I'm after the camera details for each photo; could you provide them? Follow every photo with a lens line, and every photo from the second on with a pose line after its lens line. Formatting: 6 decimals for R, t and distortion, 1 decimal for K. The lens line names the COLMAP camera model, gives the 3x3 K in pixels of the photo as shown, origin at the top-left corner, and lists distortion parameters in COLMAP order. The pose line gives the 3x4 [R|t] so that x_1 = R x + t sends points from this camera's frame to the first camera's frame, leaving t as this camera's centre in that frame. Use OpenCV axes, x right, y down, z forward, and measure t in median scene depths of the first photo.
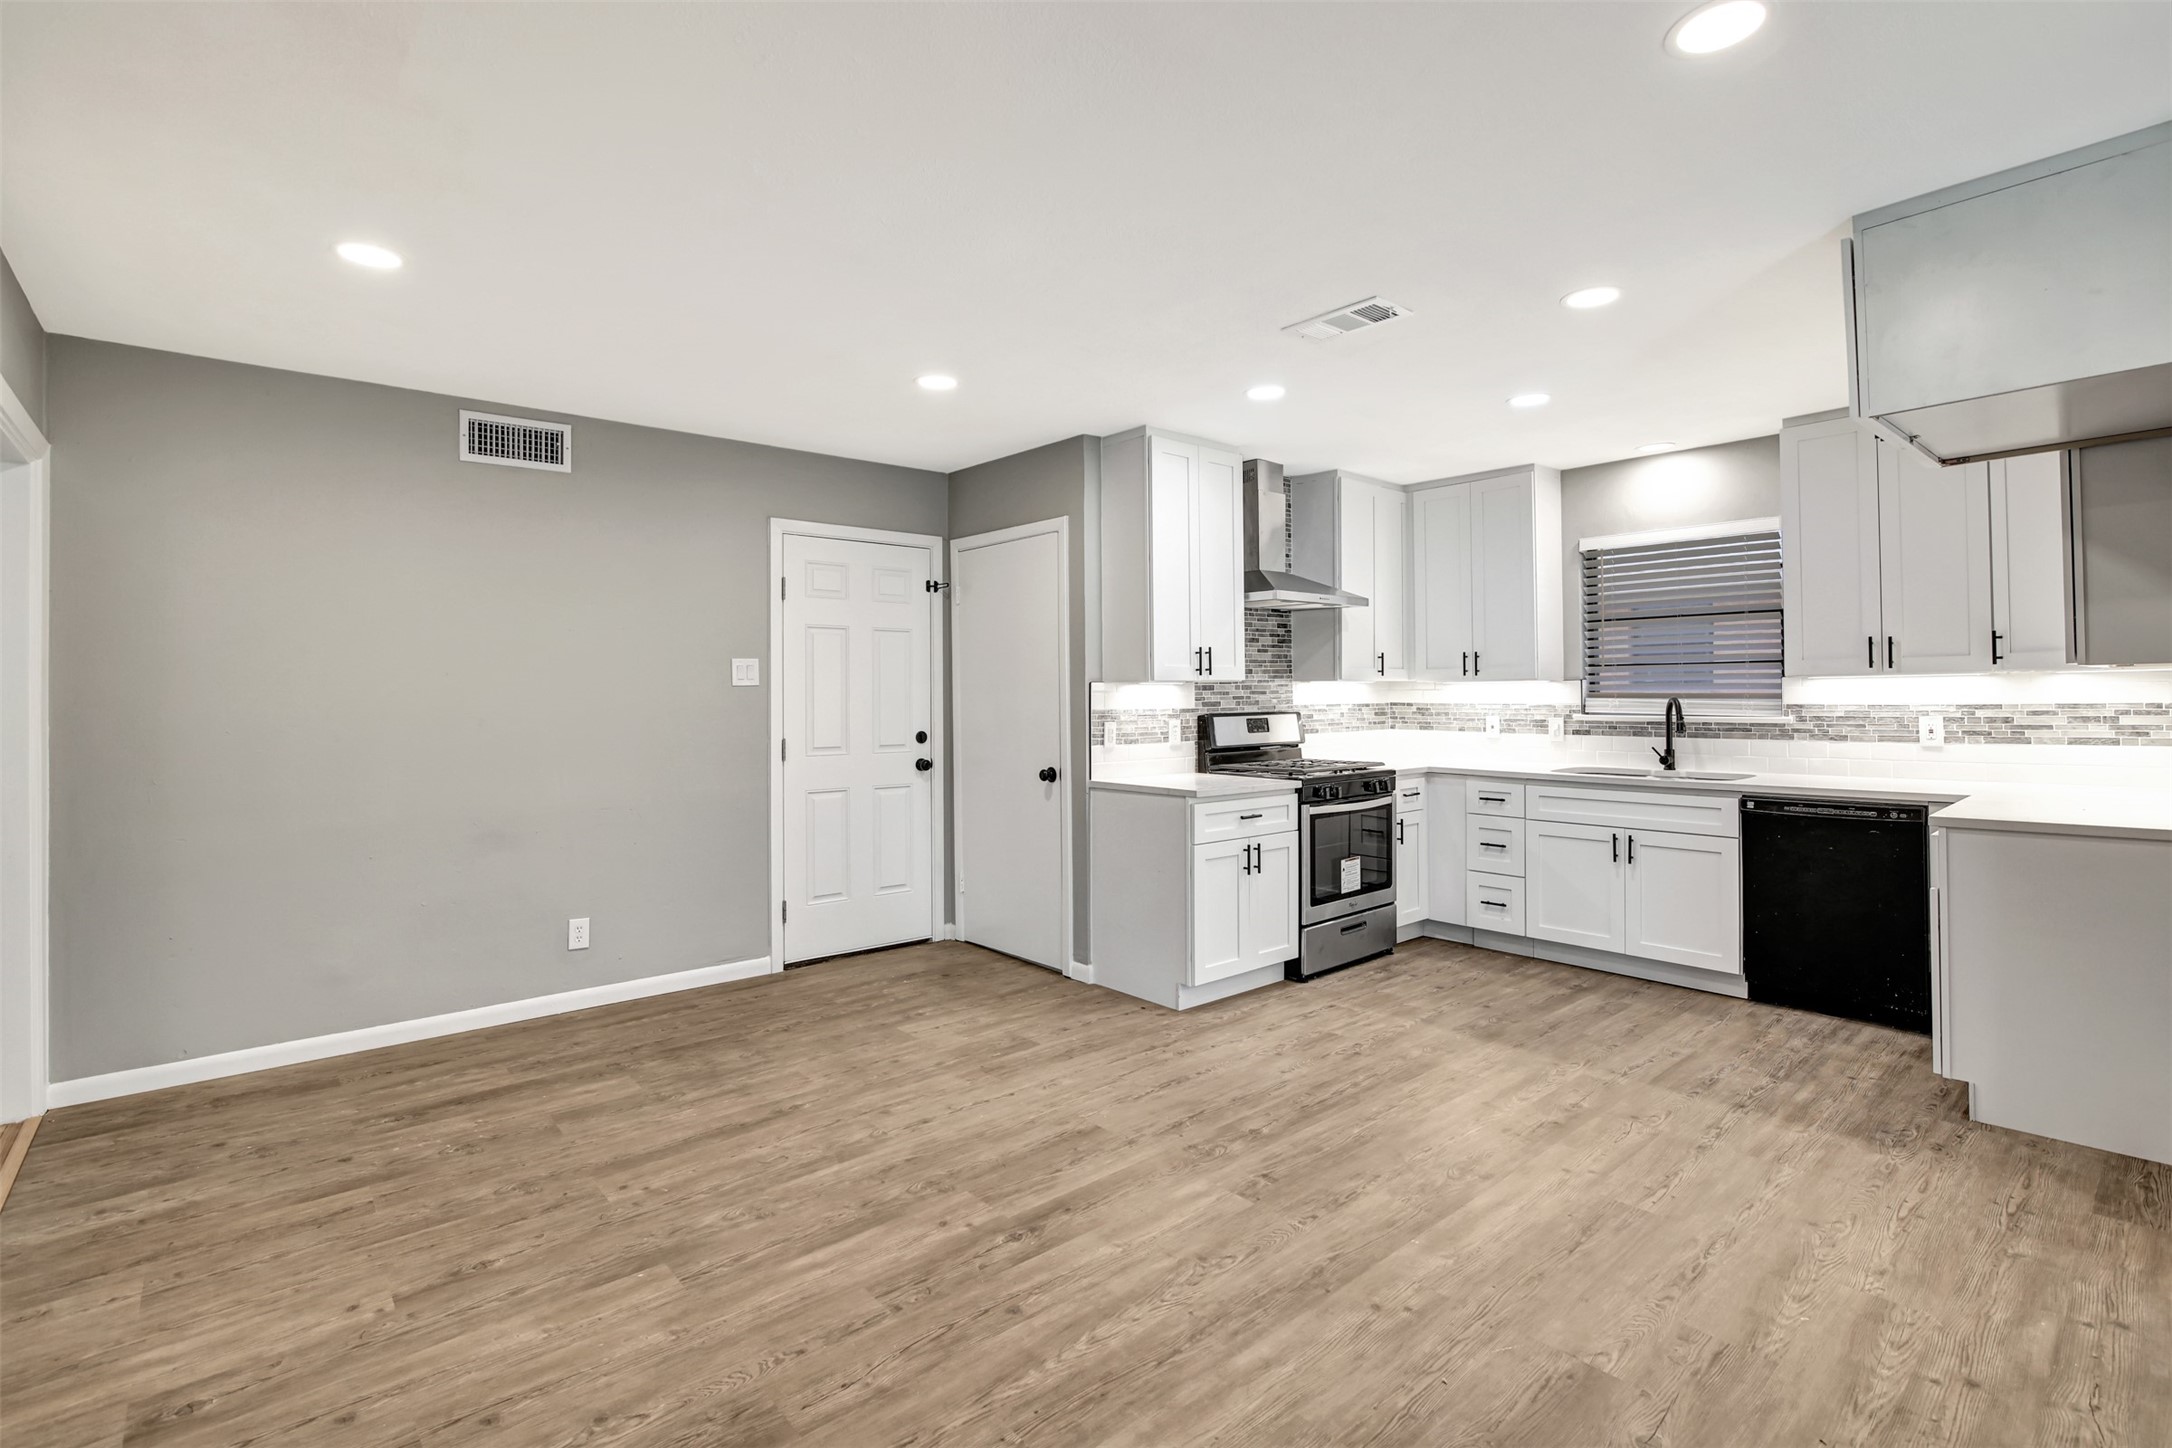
lens RADIAL K [[1004.0, 0, 1084.3], [0, 1004.0, 684.0], [0, 0, 1]] dist [-0.019517, -0.002396]
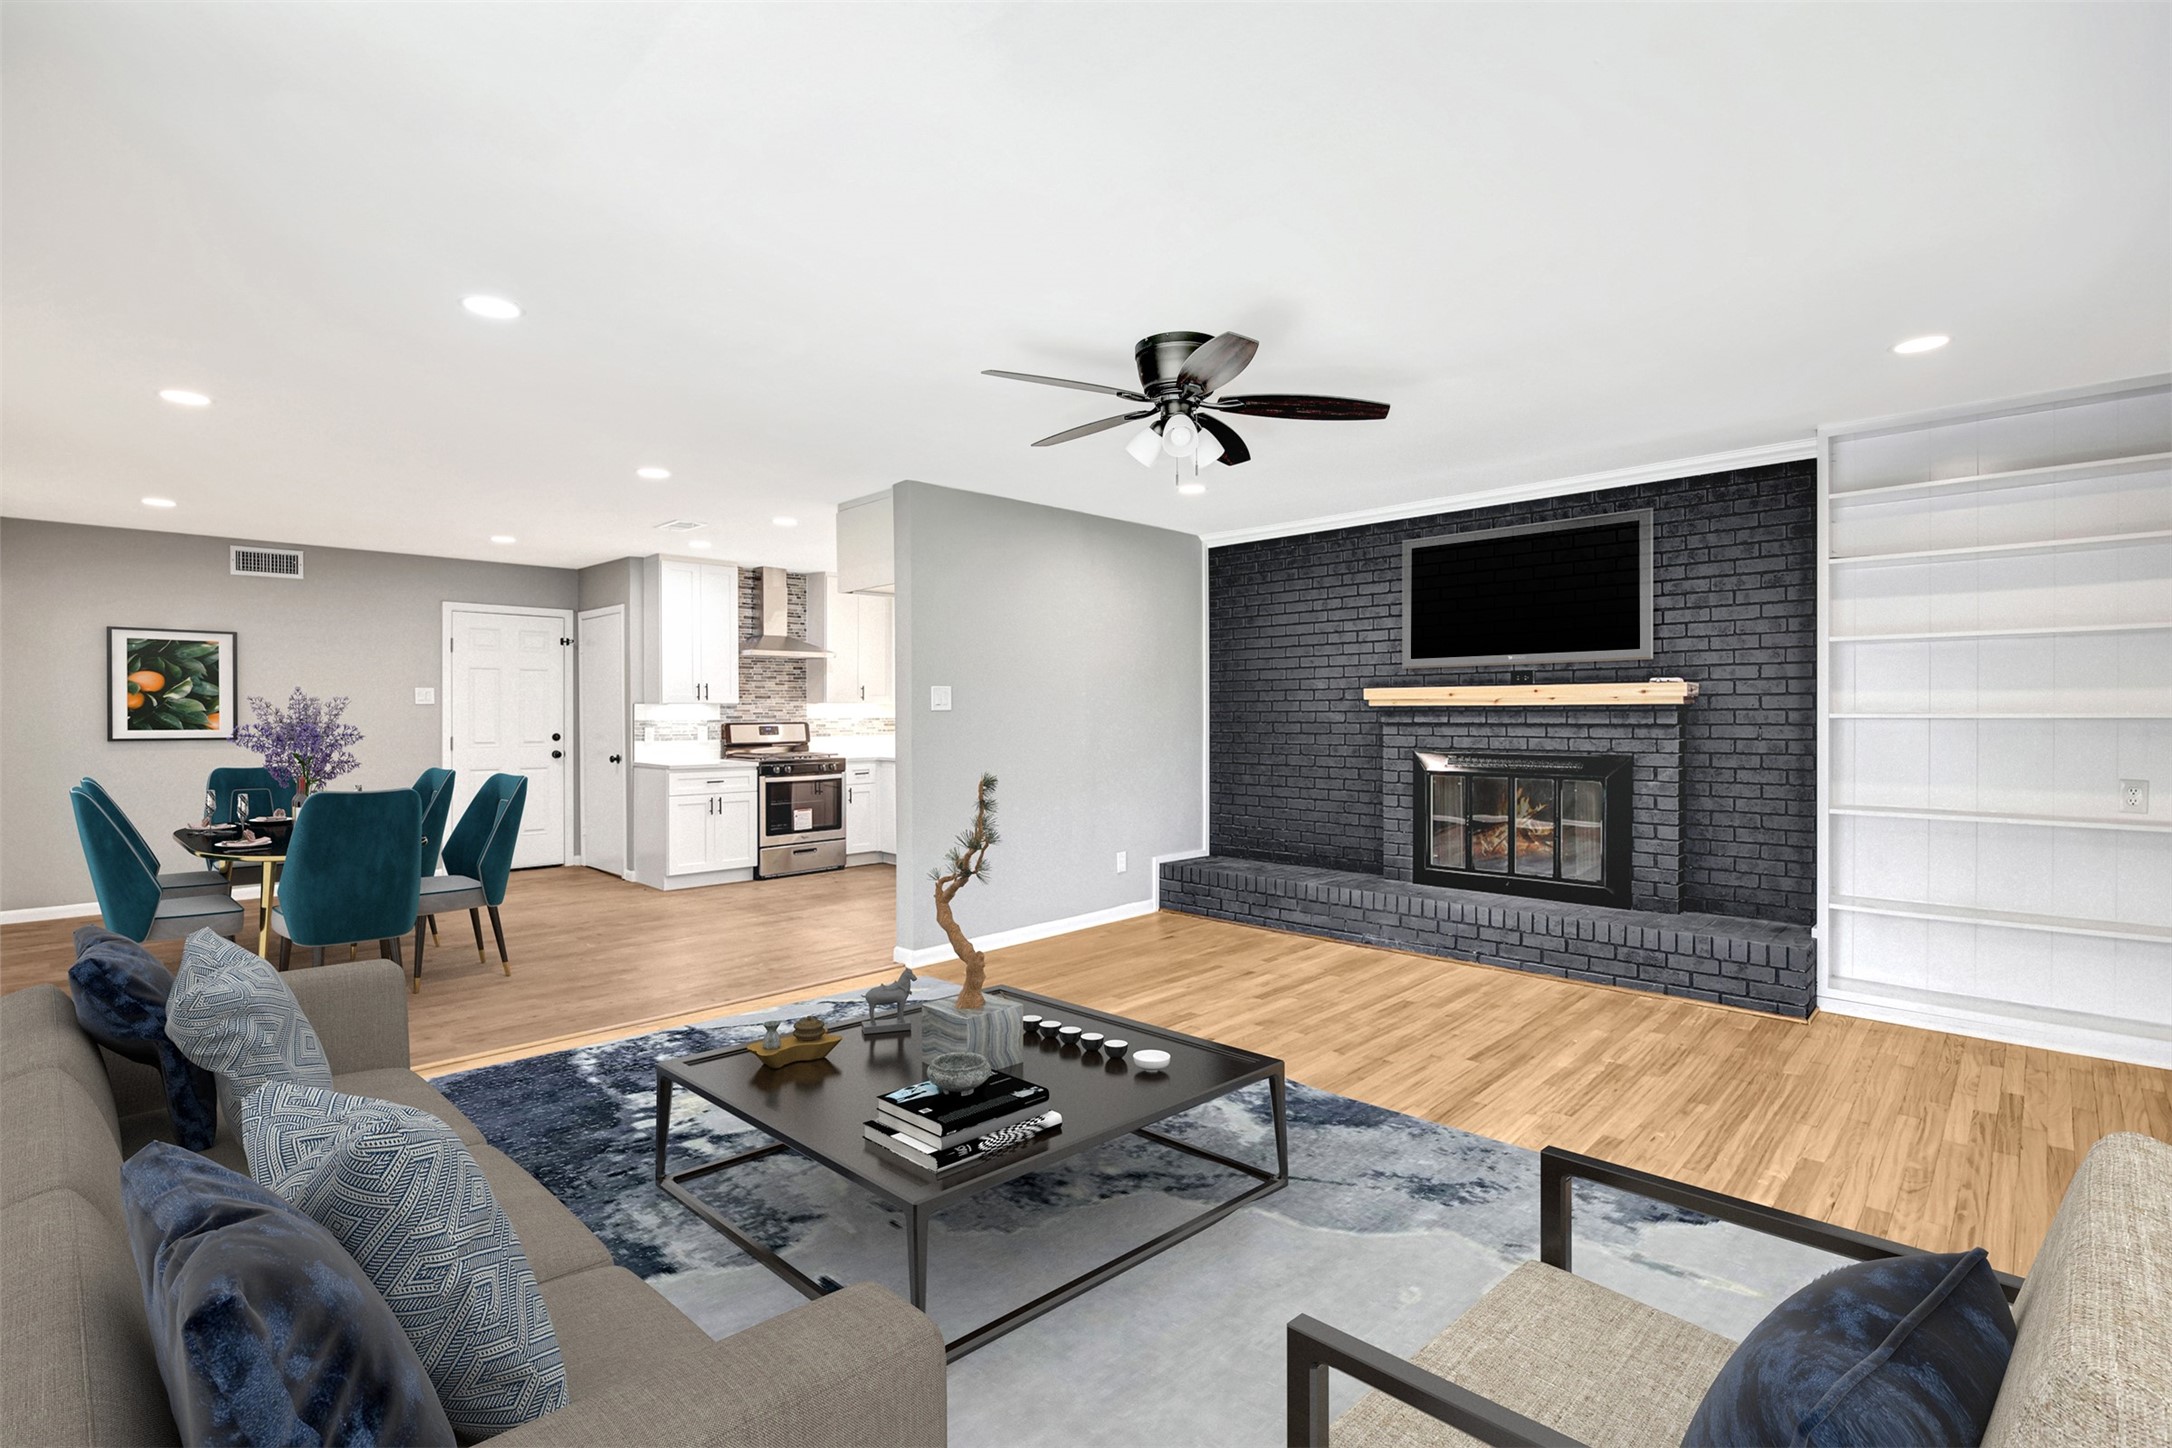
lens RADIAL K [[1004.0, 0, 1093.5], [0, 1004.0, 723.0], [0, 0, 1]] dist [-0.019517, -0.002396]
pose [[0.996708, 0.004389, 0.080951, 0.603387], [-0.006188, 0.999739, 0.021982, -0.010347], [-0.080833, -0.022411, 0.996476, -0.693317]]
